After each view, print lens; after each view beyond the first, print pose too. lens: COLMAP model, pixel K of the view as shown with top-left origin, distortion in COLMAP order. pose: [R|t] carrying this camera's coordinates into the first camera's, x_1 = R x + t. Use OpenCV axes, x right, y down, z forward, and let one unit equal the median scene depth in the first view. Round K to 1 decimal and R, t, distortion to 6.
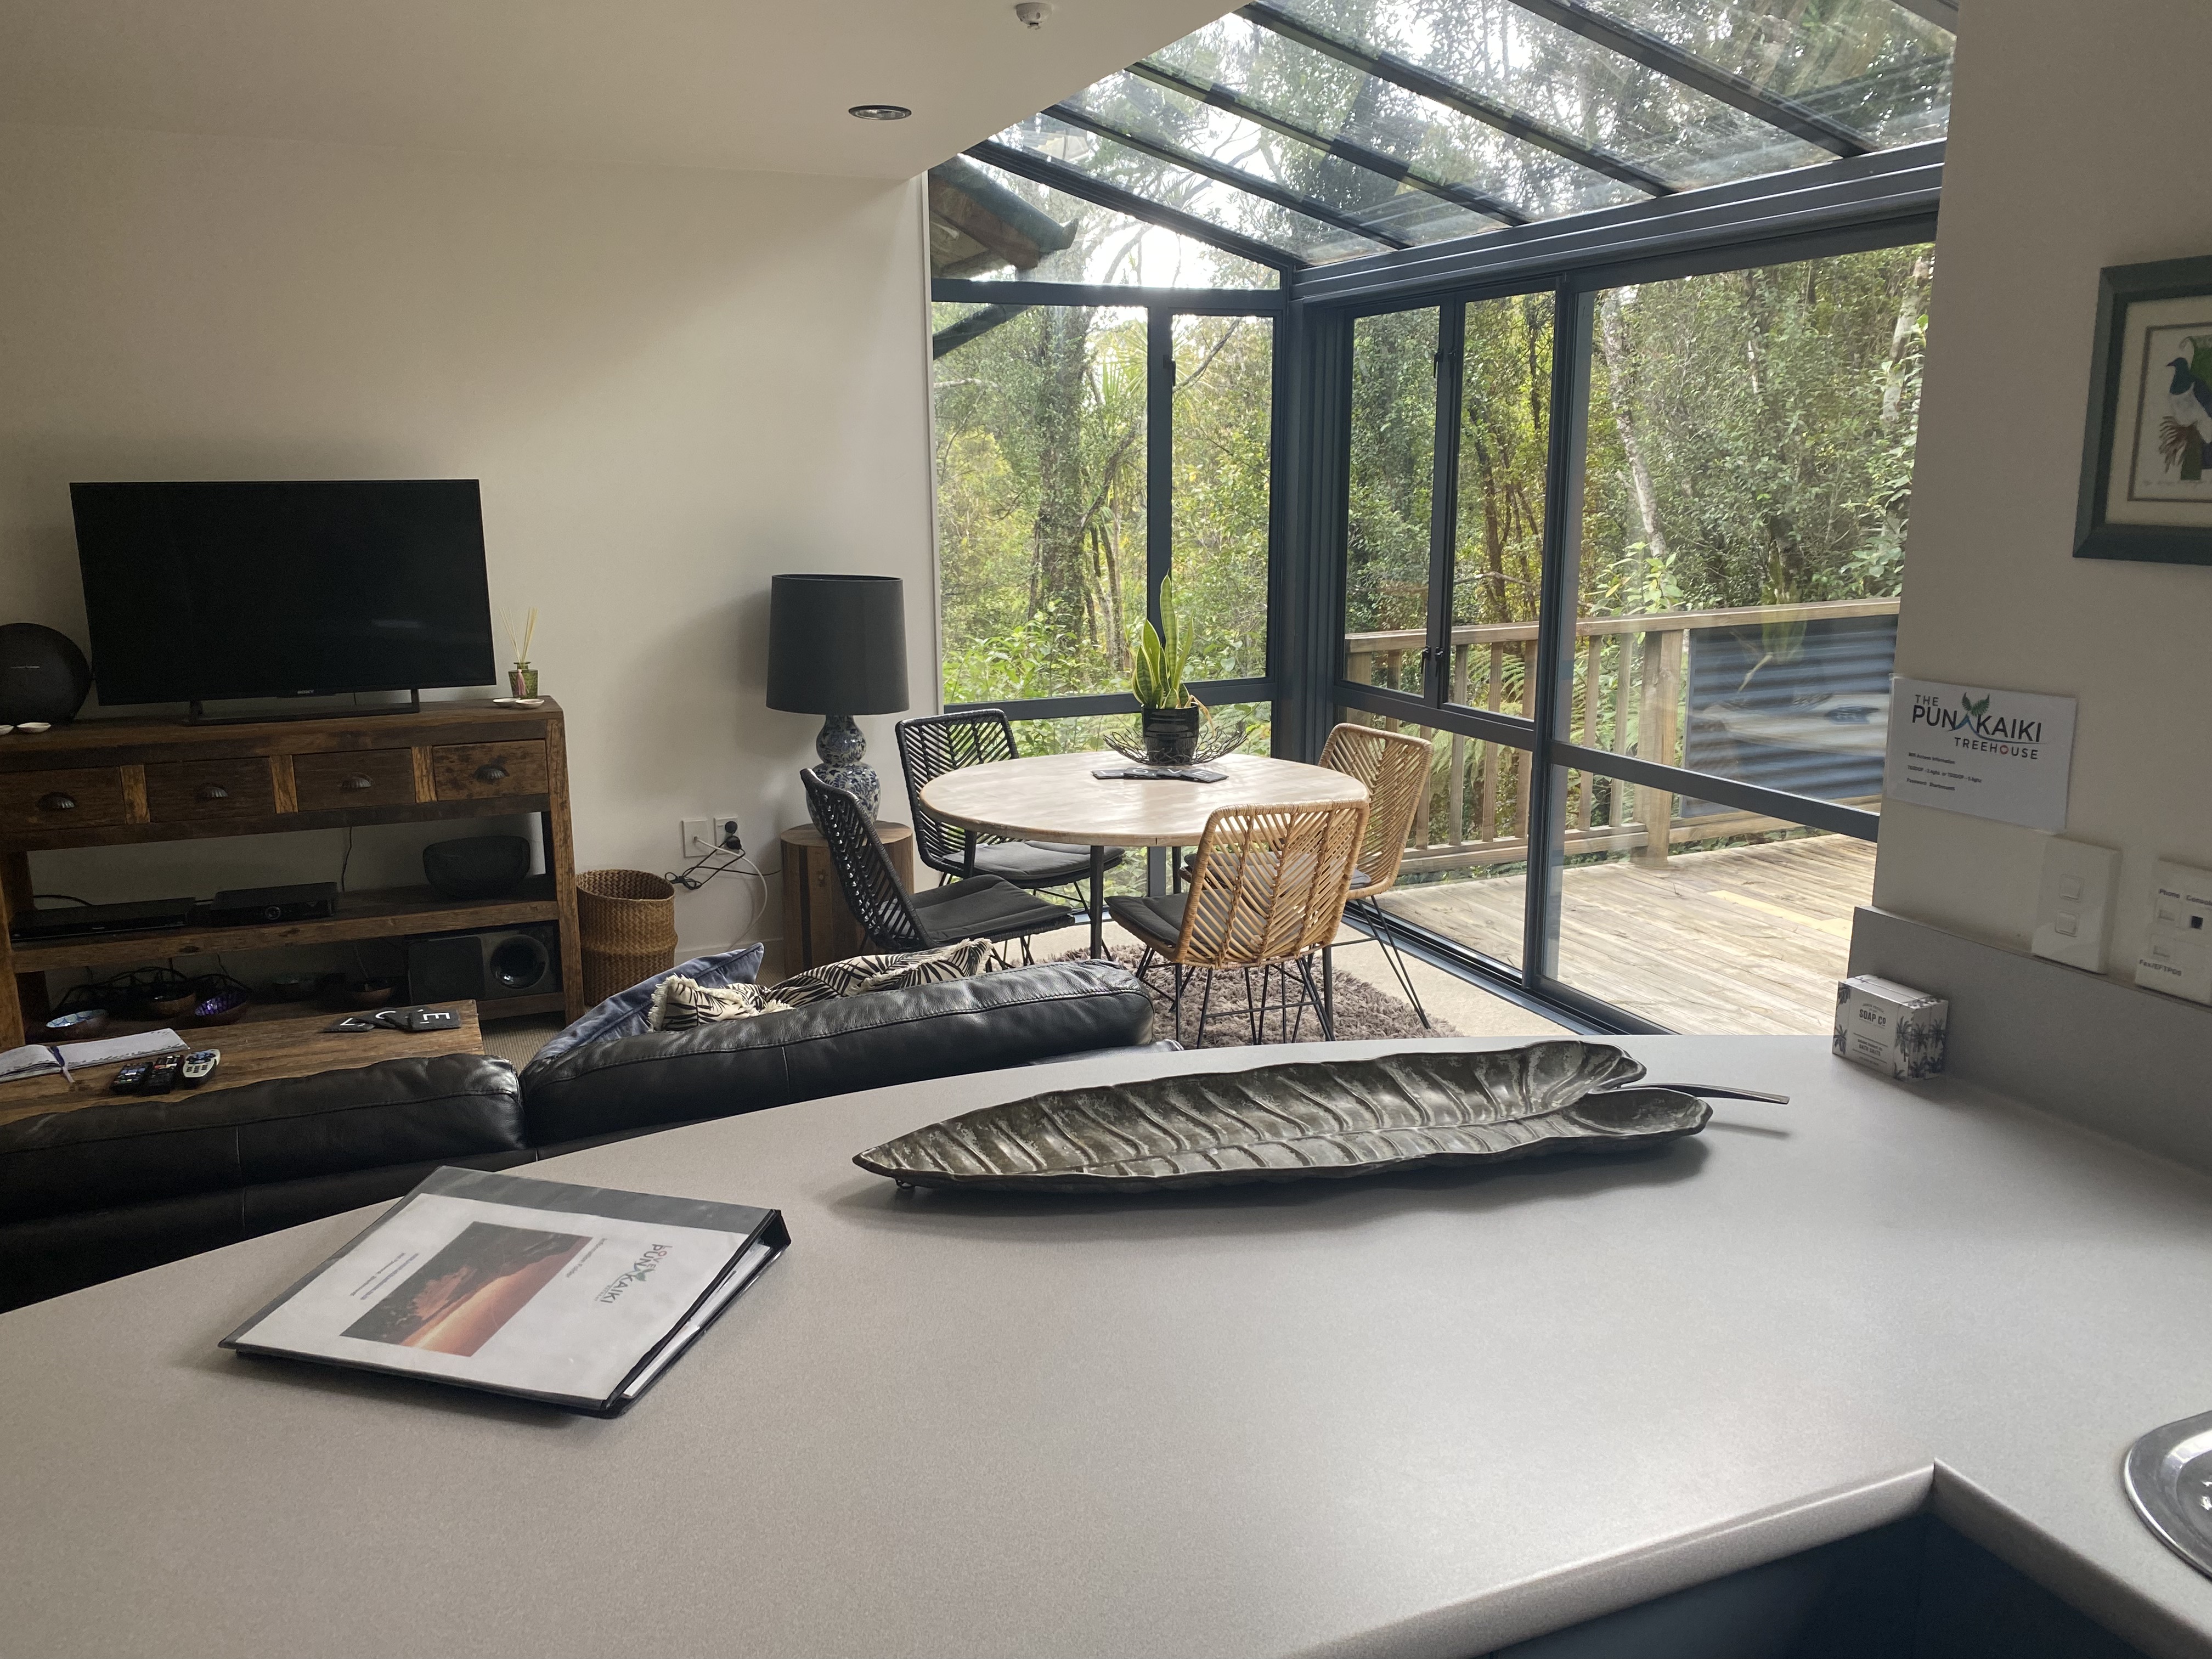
lens RADIAL K [[1687.5, 0, 1106.0], [0, 1687.5, 829.5], [0, 0, 1]] dist [0.059484, -0.059684]
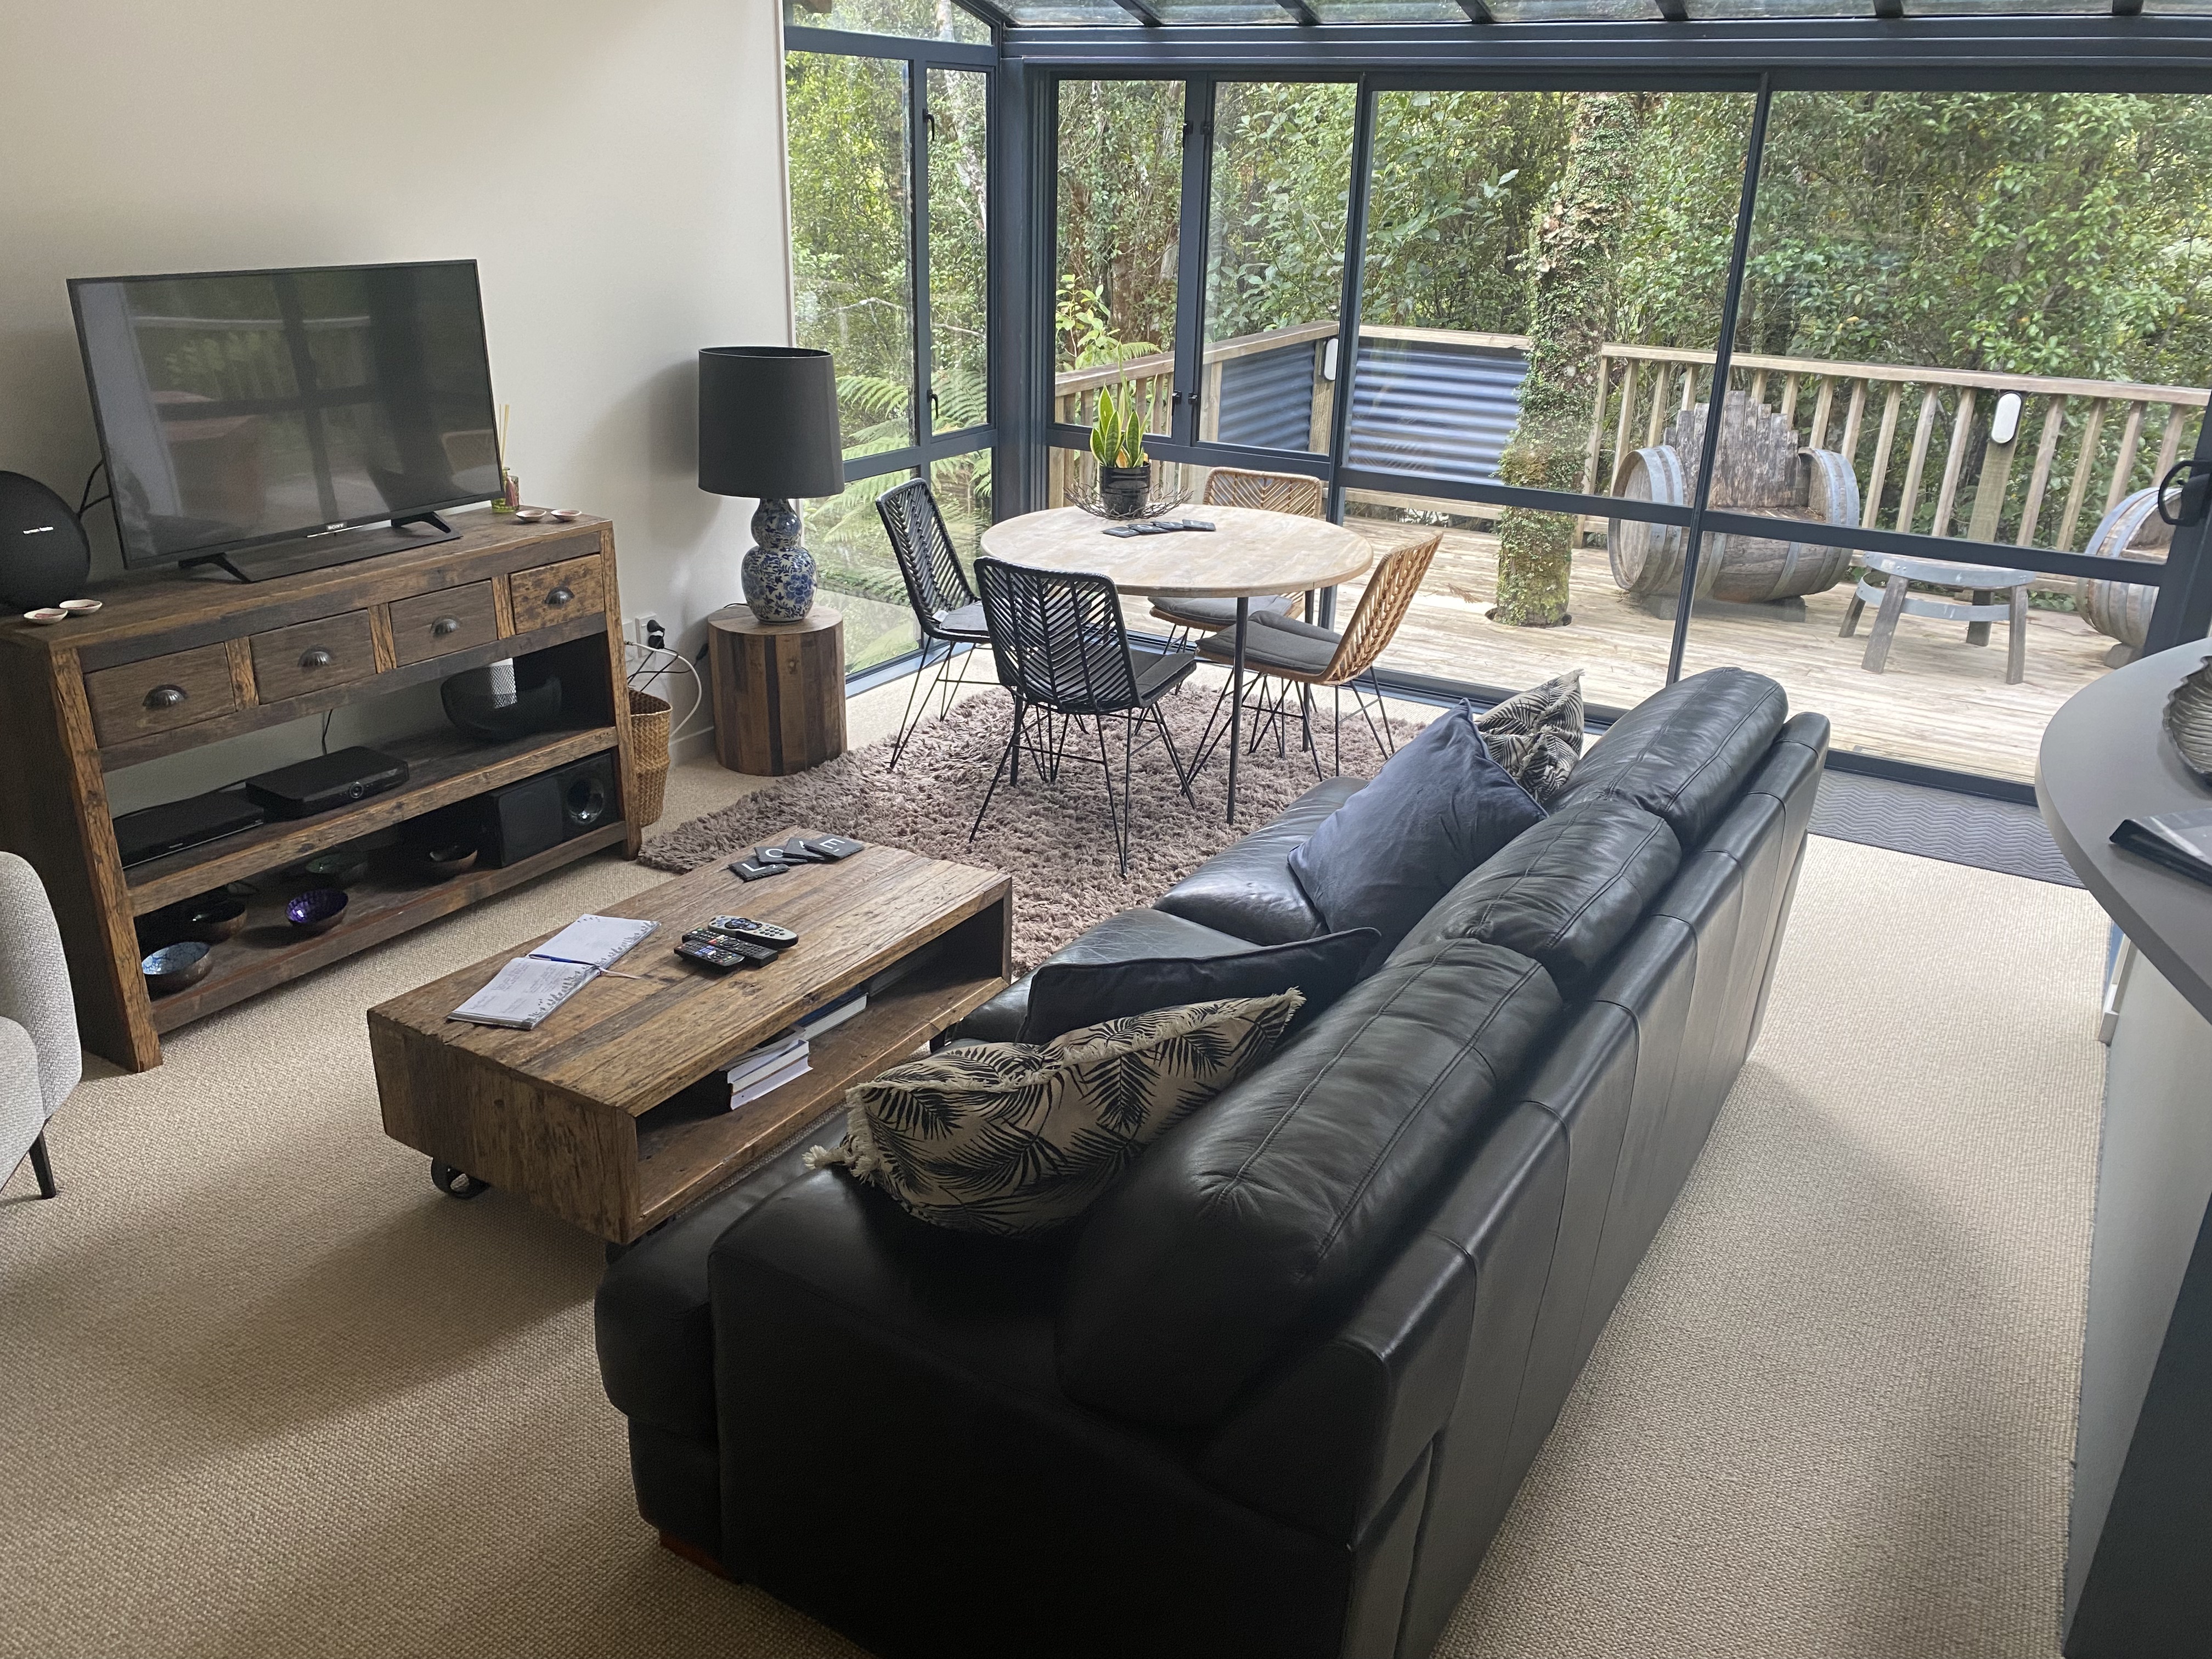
lens RADIAL K [[1716.0, 0, 1096.4], [0, 1716.0, 809.4], [0, 0, 1]] dist [0.071618, -0.121117]
pose [[0.794457, -0.191843, 0.576224, -0.921235], [0.097282, 0.976745, 0.191064, -0.094653], [-0.599478, -0.095736, 0.794645, 0.112384]]
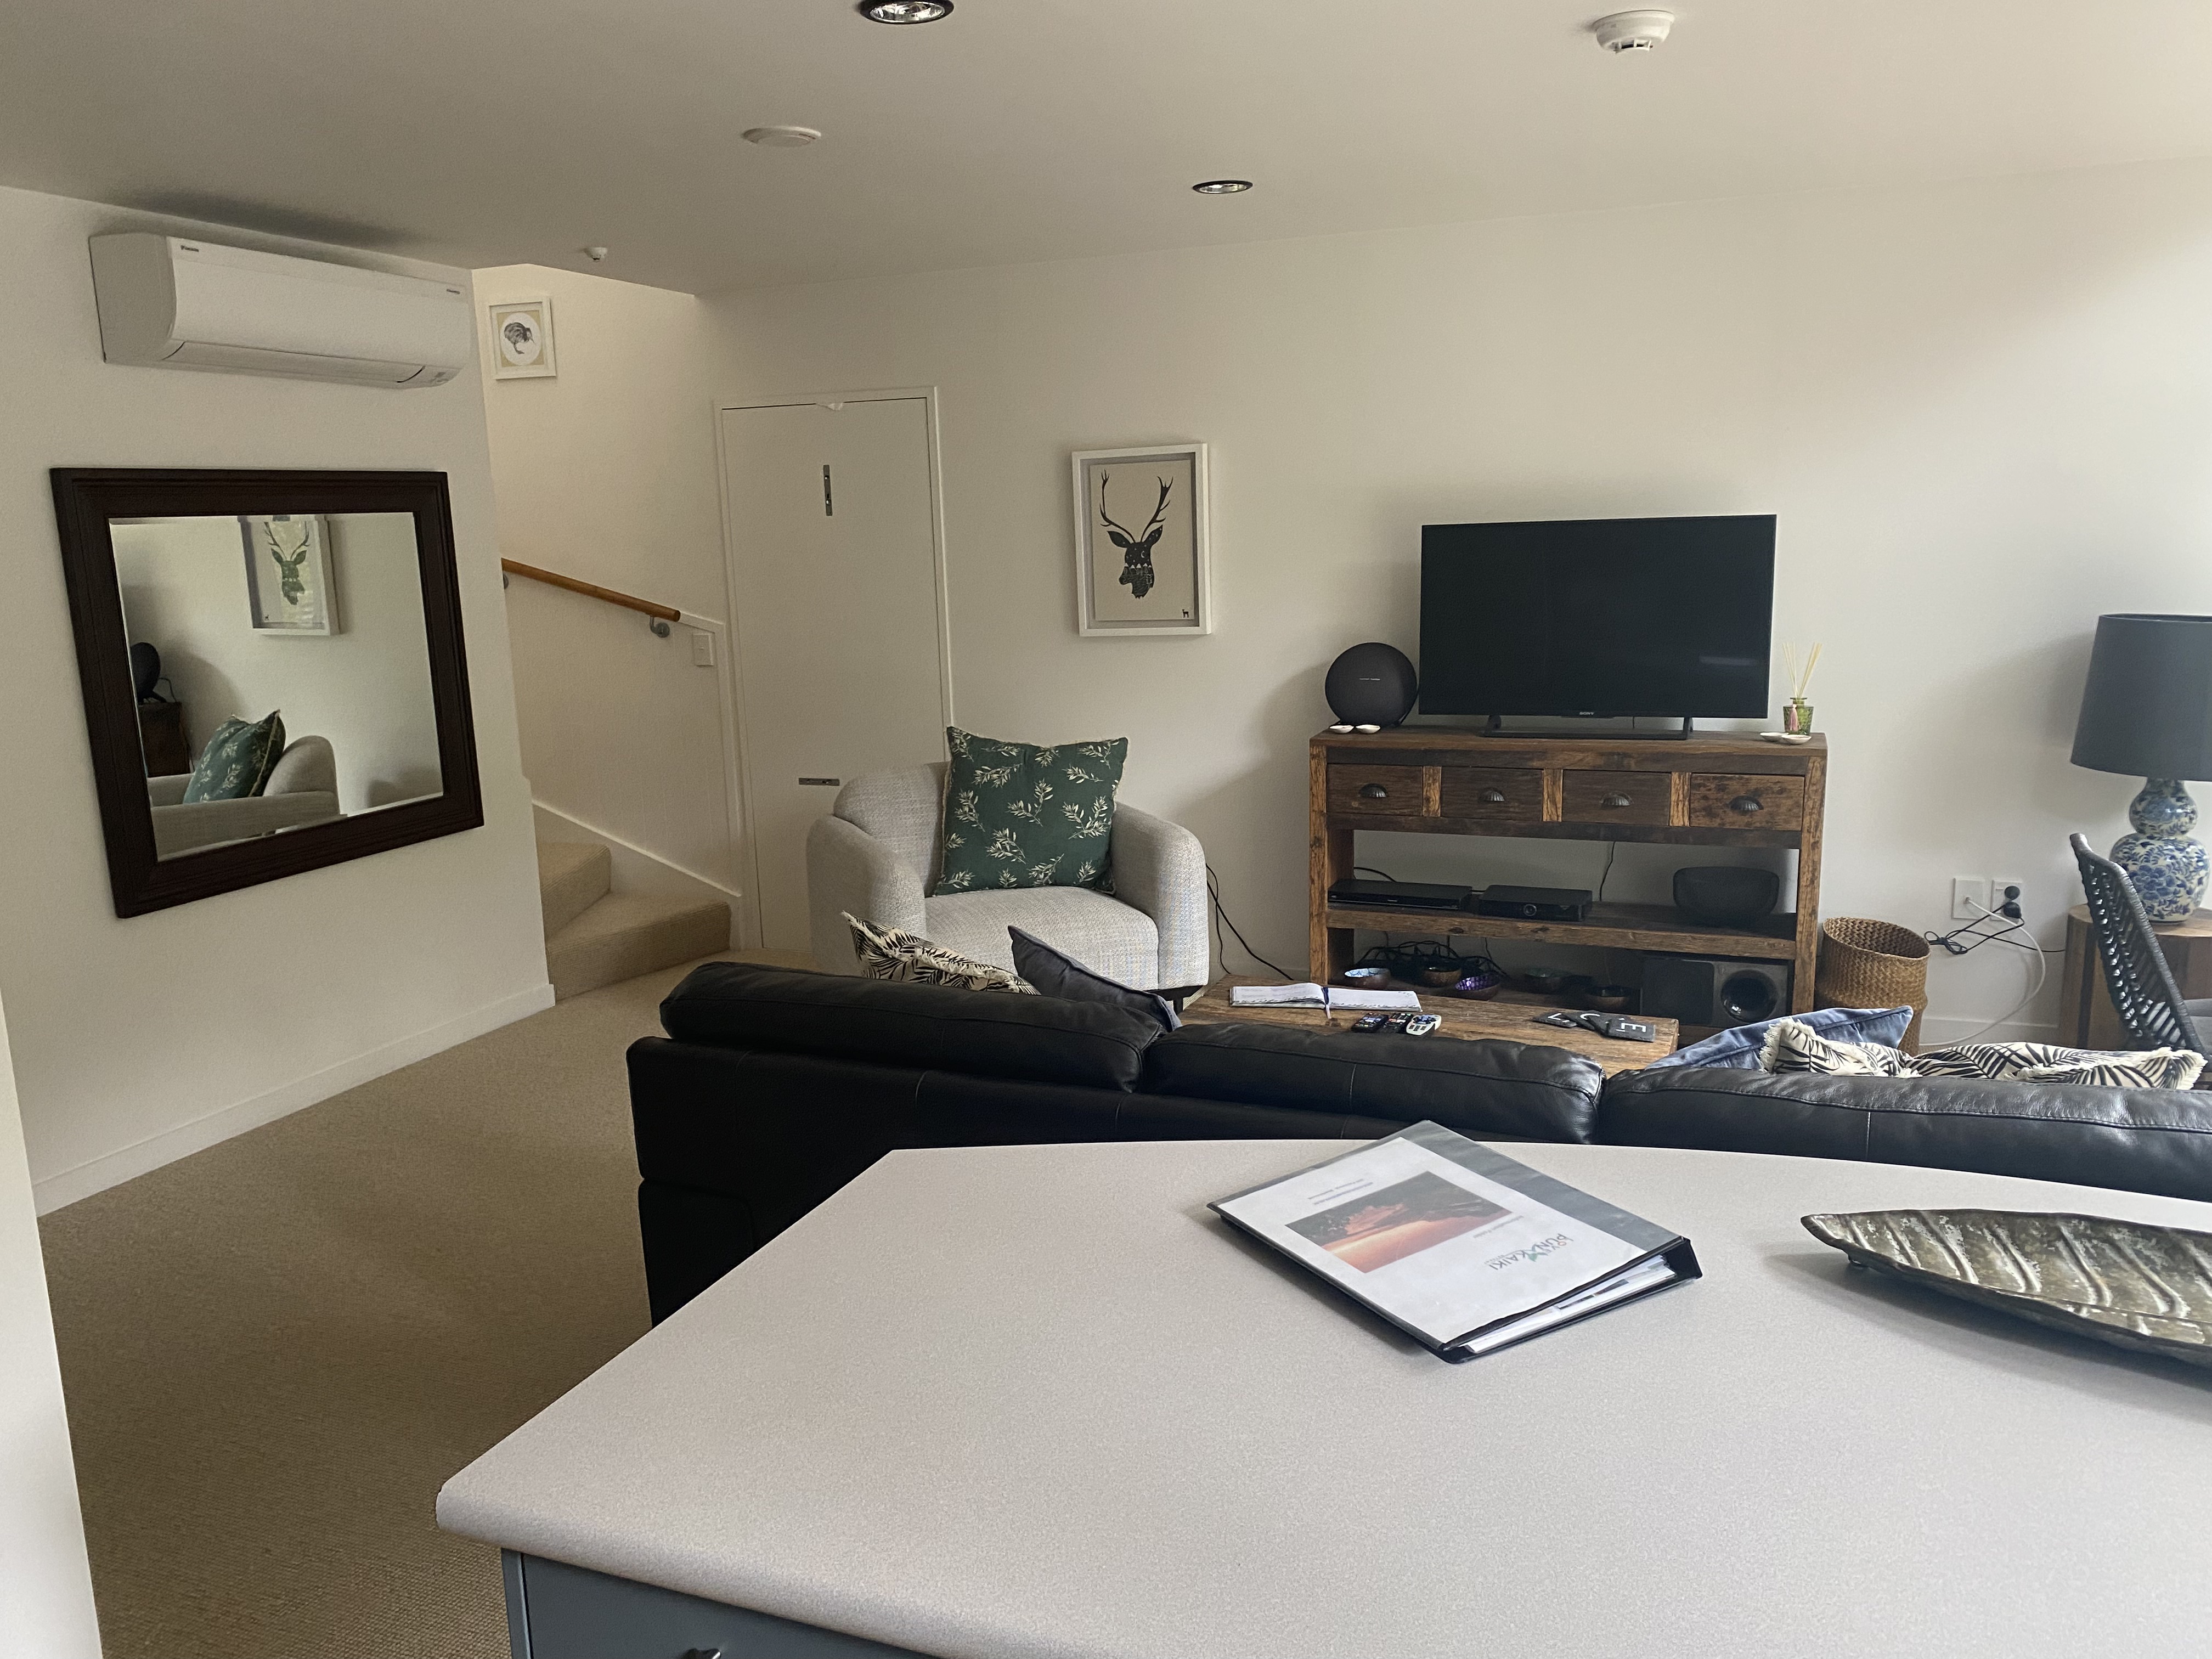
lens RADIAL K [[1688.4, 0, 1106.0], [0, 1688.4, 829.5], [0, 0, 1]] dist [0.069598, -0.001380]
pose [[0.726409, 0.113887, -0.677761, 0.068087], [-0.127640, 0.991373, 0.029783, -0.000672], [0.675306, 0.064874, 0.734679, 0.002715]]
